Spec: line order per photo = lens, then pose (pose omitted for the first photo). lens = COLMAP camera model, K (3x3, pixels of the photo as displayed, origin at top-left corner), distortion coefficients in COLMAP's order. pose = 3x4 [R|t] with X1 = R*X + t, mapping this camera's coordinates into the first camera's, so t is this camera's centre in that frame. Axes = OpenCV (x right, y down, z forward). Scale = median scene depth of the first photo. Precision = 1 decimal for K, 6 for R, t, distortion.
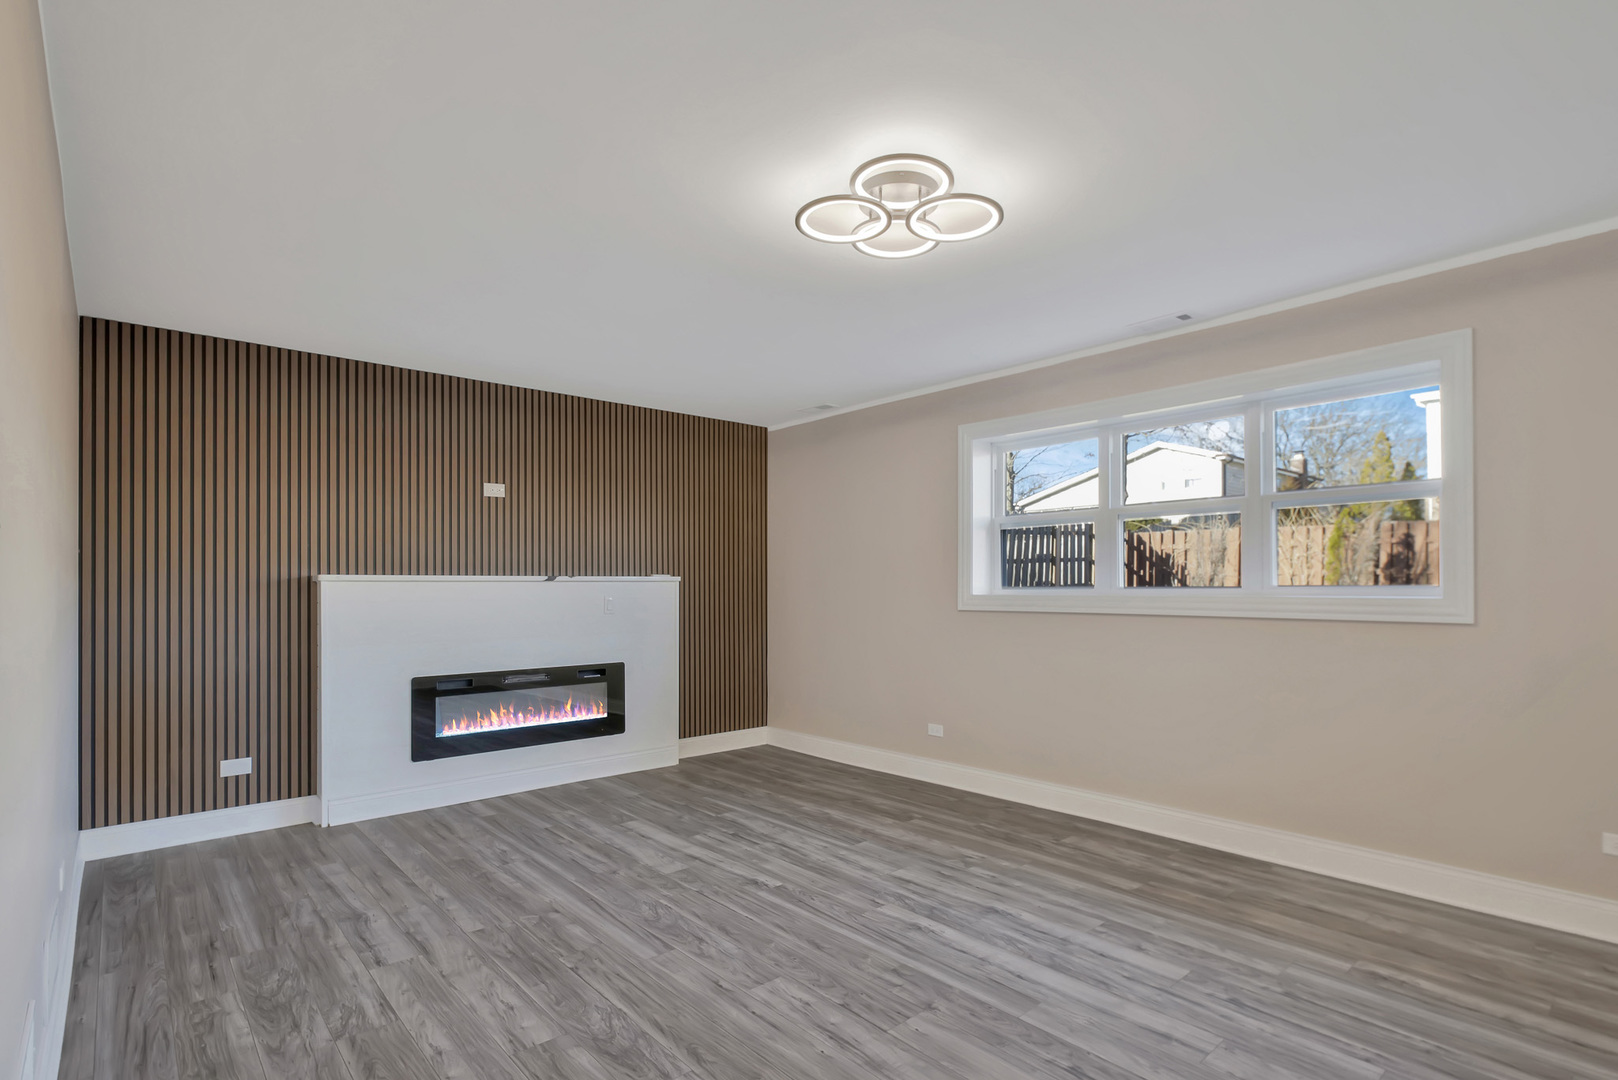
lens RADIAL K [[821.5, 0, 842.1], [0, 821.5, 588.8], [0, 0, 1]] dist [0.004965, 0.001013]
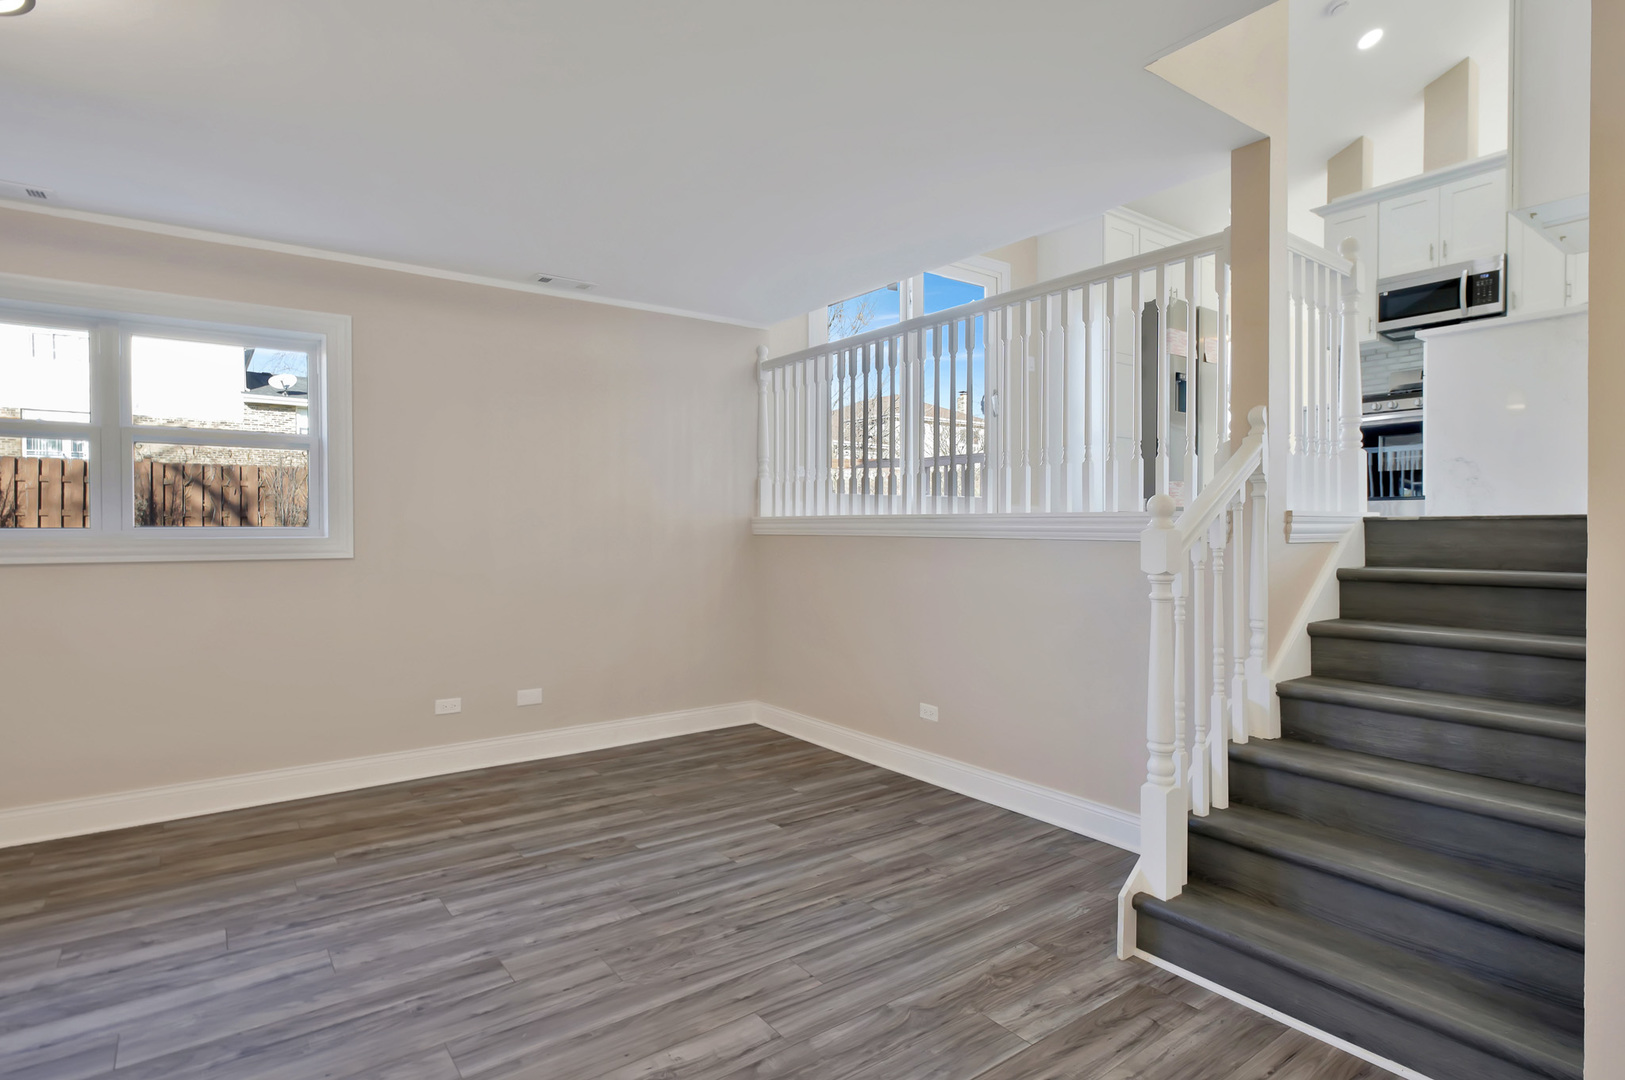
lens RADIAL K [[825.1, 0, 811.1], [0, 825.1, 536.3], [0, 0, 1]] dist [0.004965, 0.001013]
pose [[0.094309, -0.005457, 0.995528, -0.446513], [0.002140, 0.999984, 0.005279, 0.005588], [-0.995541, 0.001633, 0.094319, 0.224185]]
